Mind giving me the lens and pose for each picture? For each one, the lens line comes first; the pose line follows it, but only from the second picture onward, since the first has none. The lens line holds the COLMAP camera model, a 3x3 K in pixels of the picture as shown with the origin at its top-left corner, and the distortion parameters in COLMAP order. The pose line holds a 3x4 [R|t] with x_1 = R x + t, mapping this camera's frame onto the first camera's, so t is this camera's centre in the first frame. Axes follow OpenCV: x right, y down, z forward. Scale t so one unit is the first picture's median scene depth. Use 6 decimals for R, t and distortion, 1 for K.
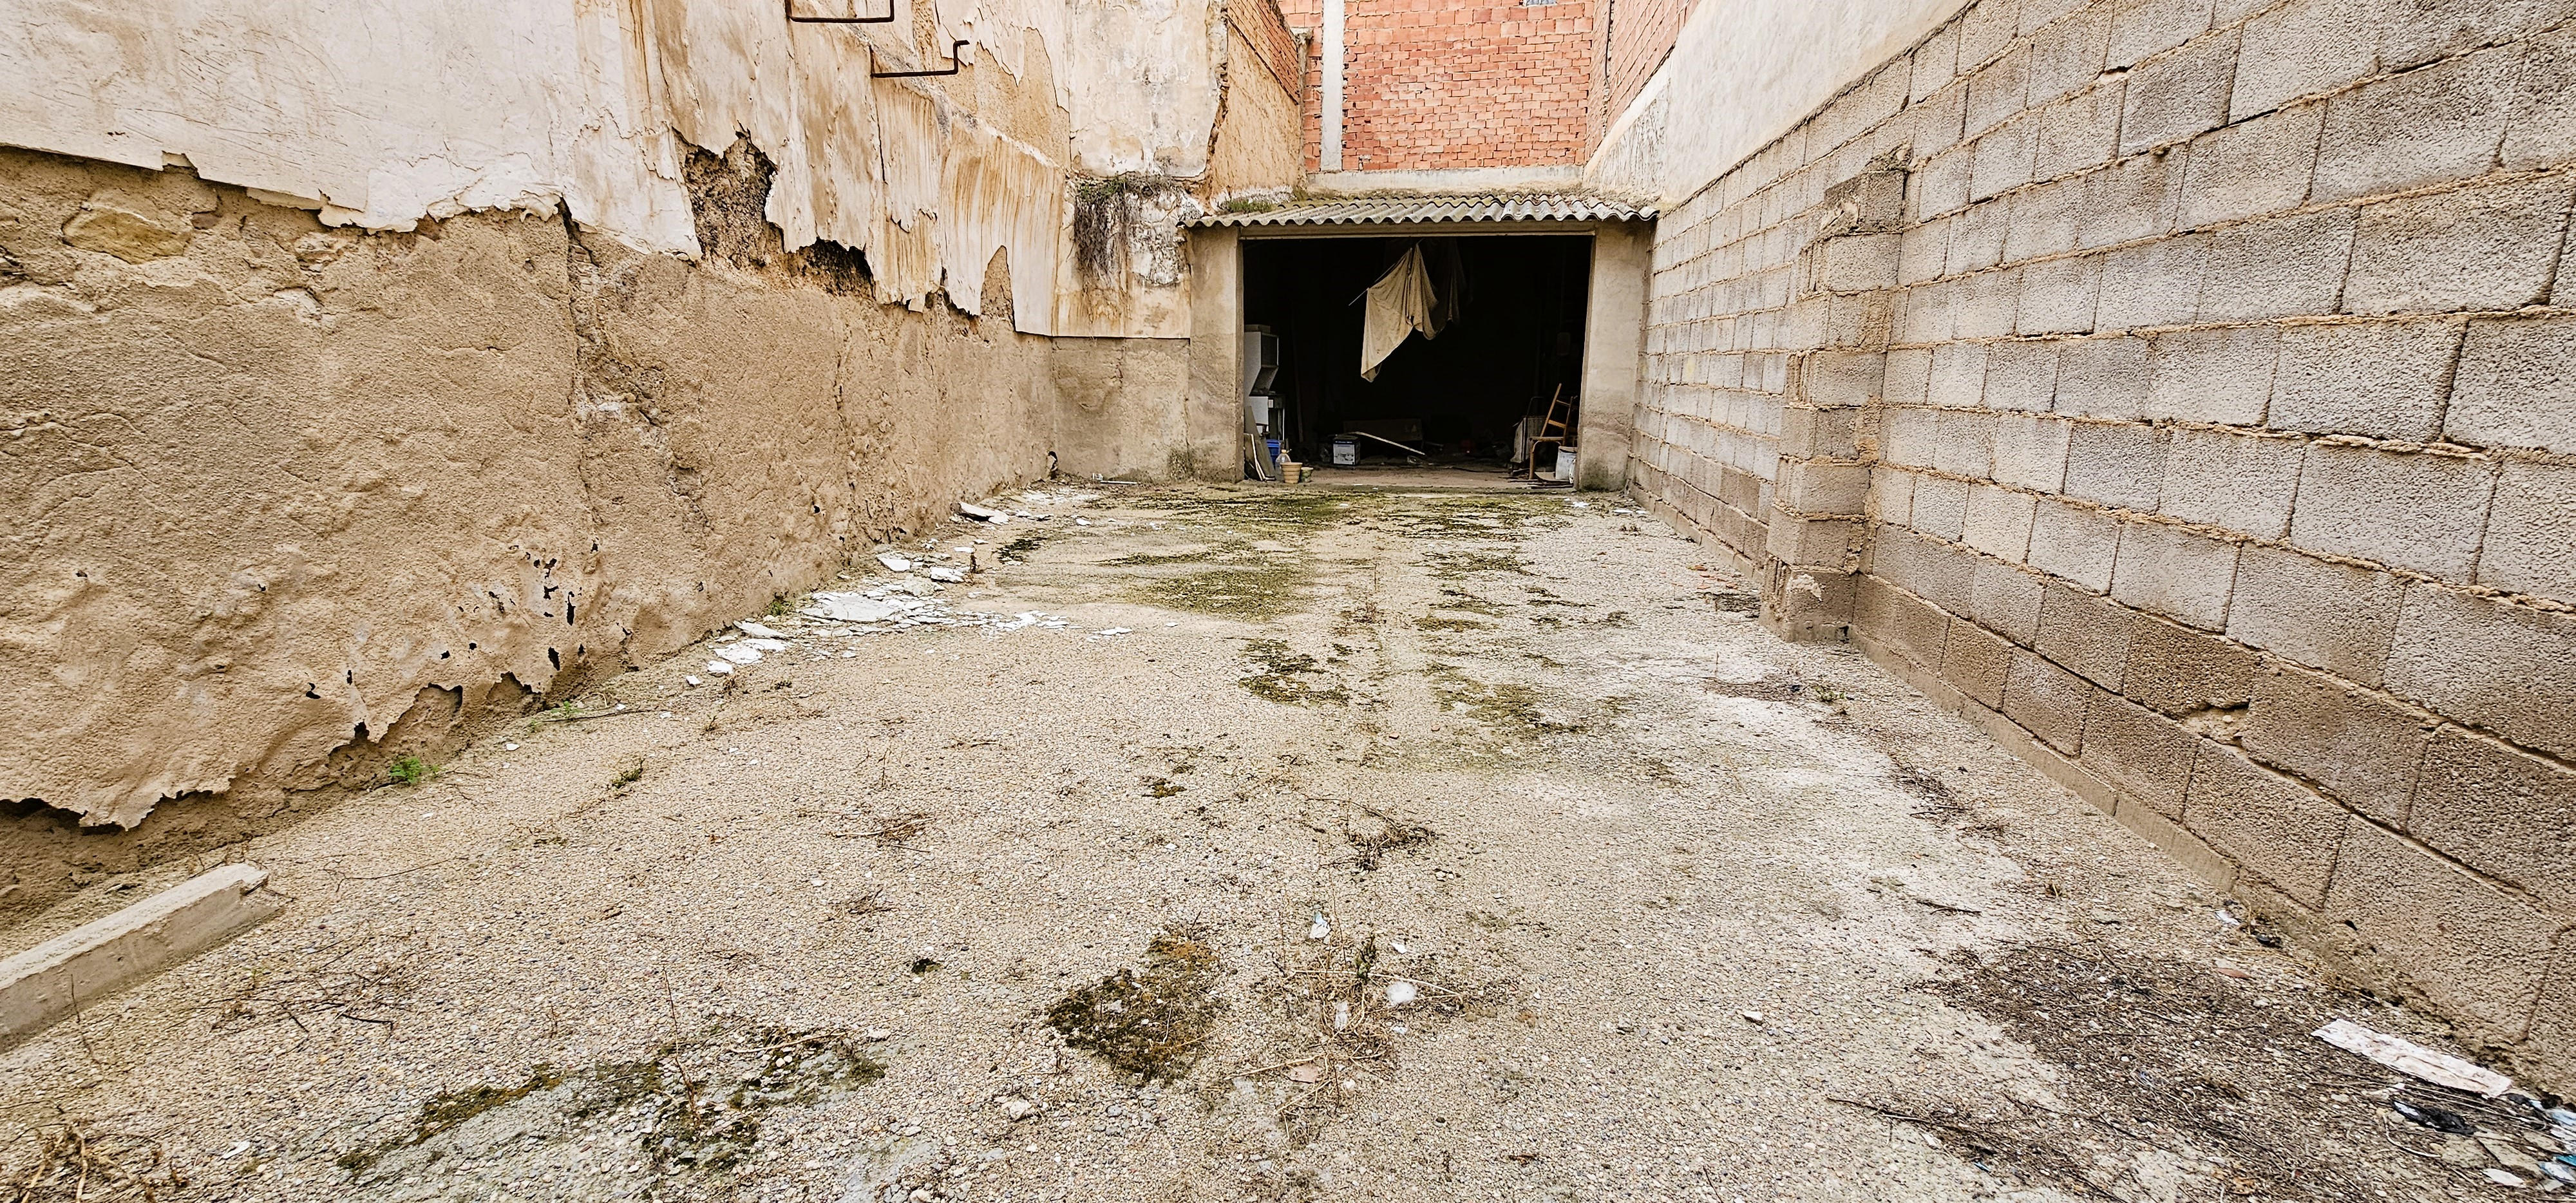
lens RADIAL K [[1059.9, 0, 1283.0], [0, 1059.9, 610.8], [0, 0, 1]] dist [0.000340, -0.000204]
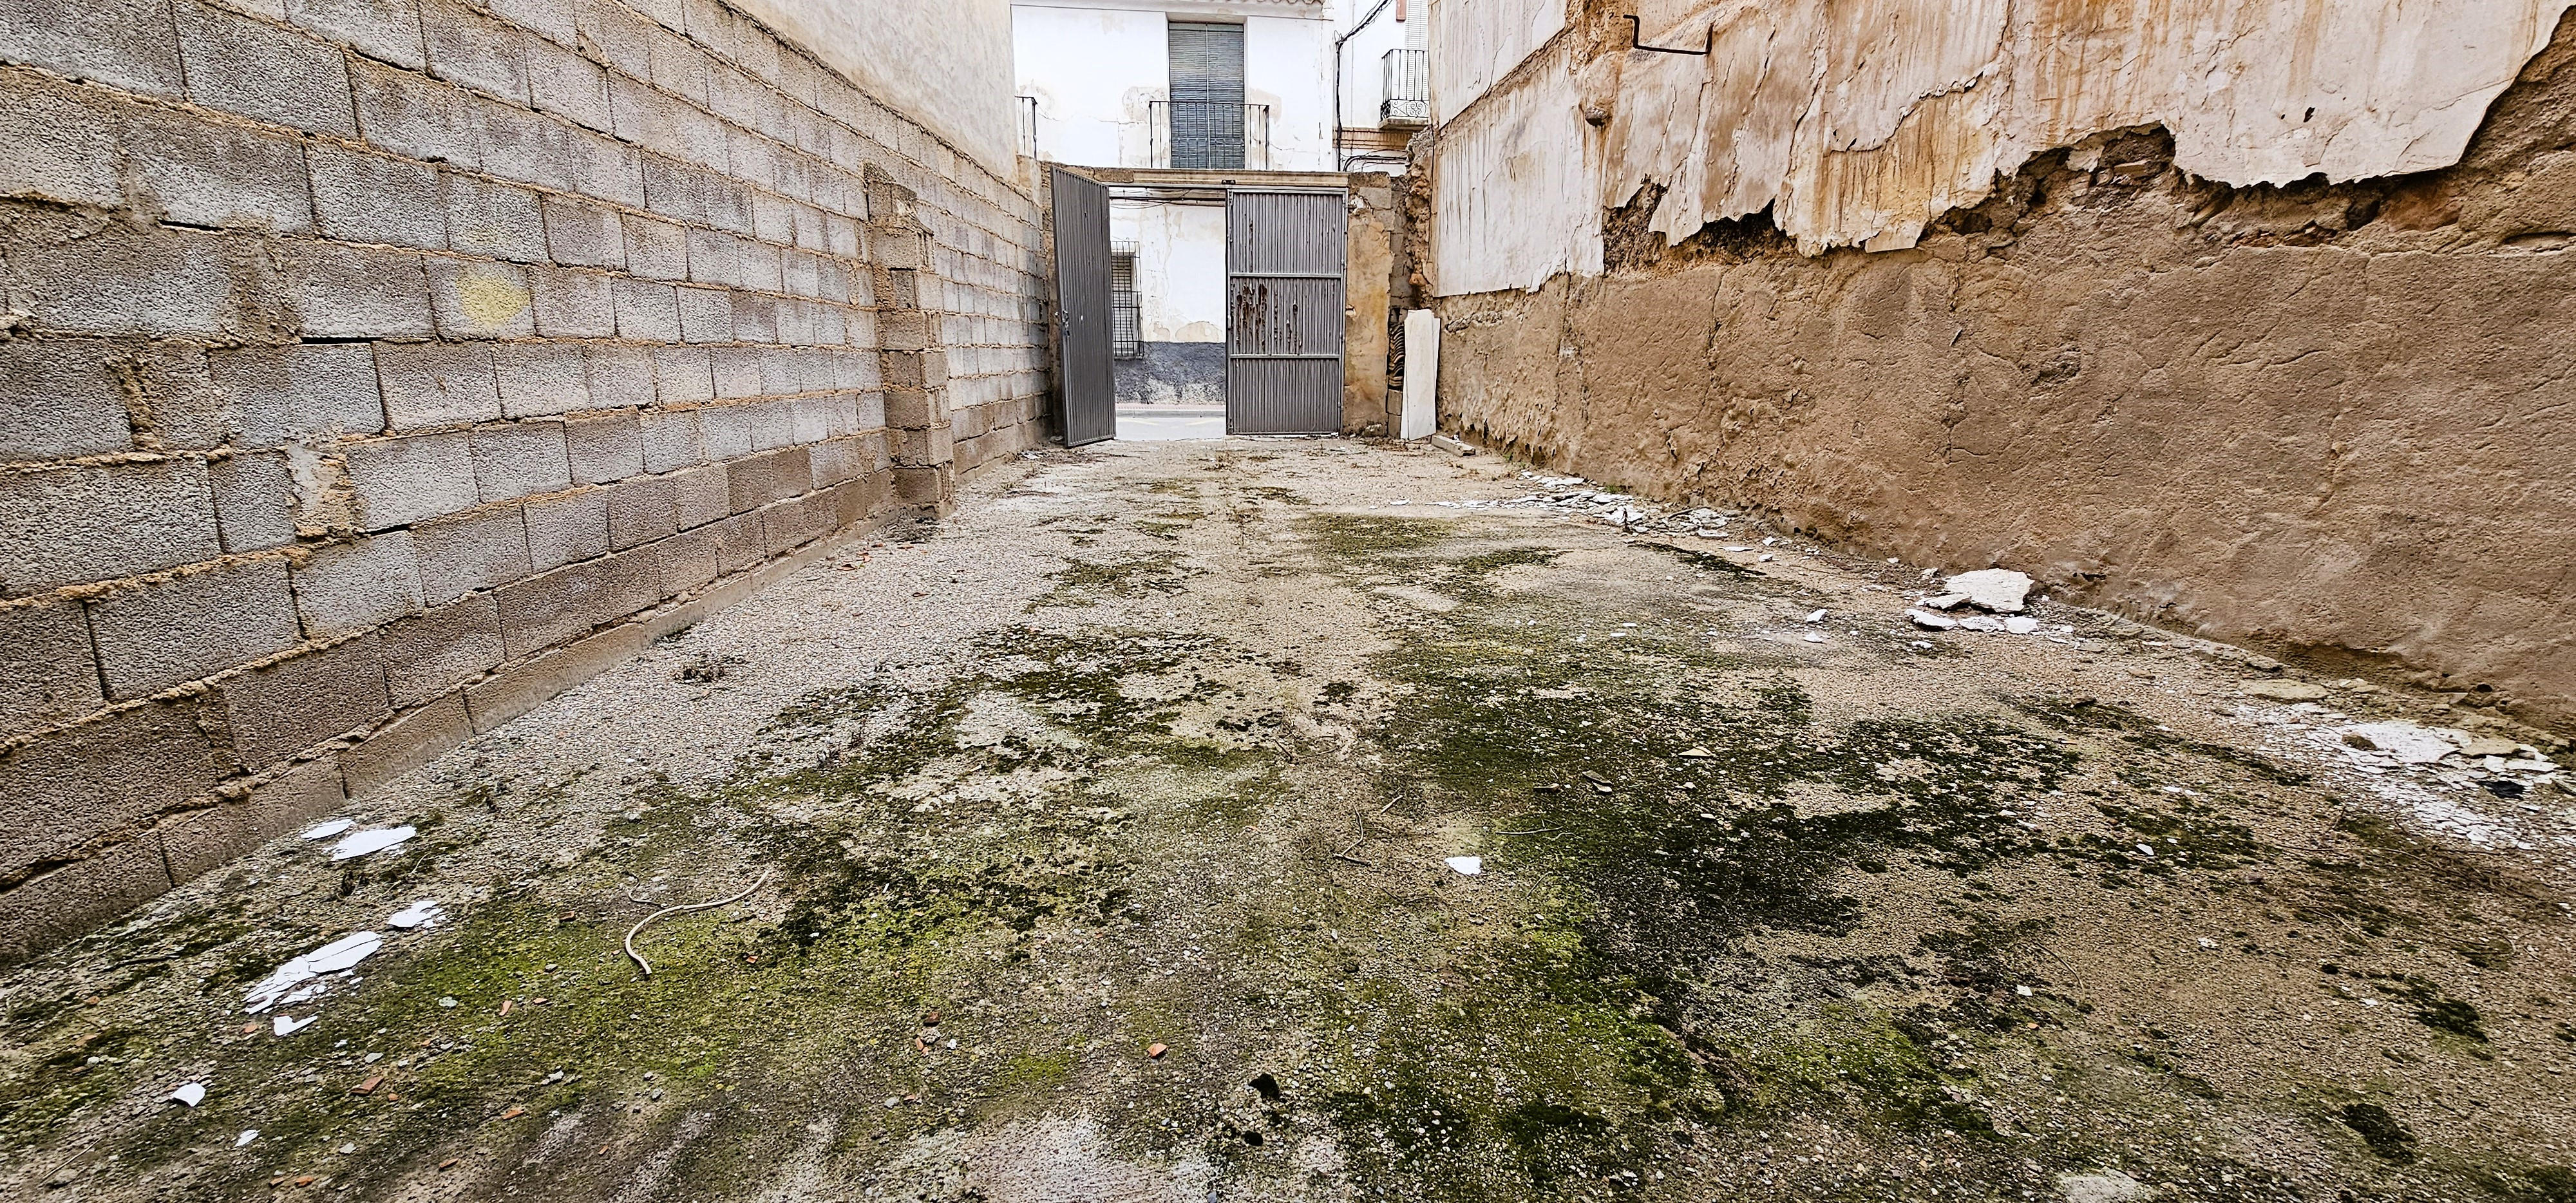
lens RADIAL K [[1059.9, 0, 1283.0], [0, 1059.9, 610.8], [0, 0, 1]] dist [0.000340, -0.000204]
pose [[-0.984566, 0.029549, -0.172502, 0.162159], [-0.051525, 0.893020, 0.447058, -0.300797], [0.167258, 0.449046, -0.877714, 1.384937]]
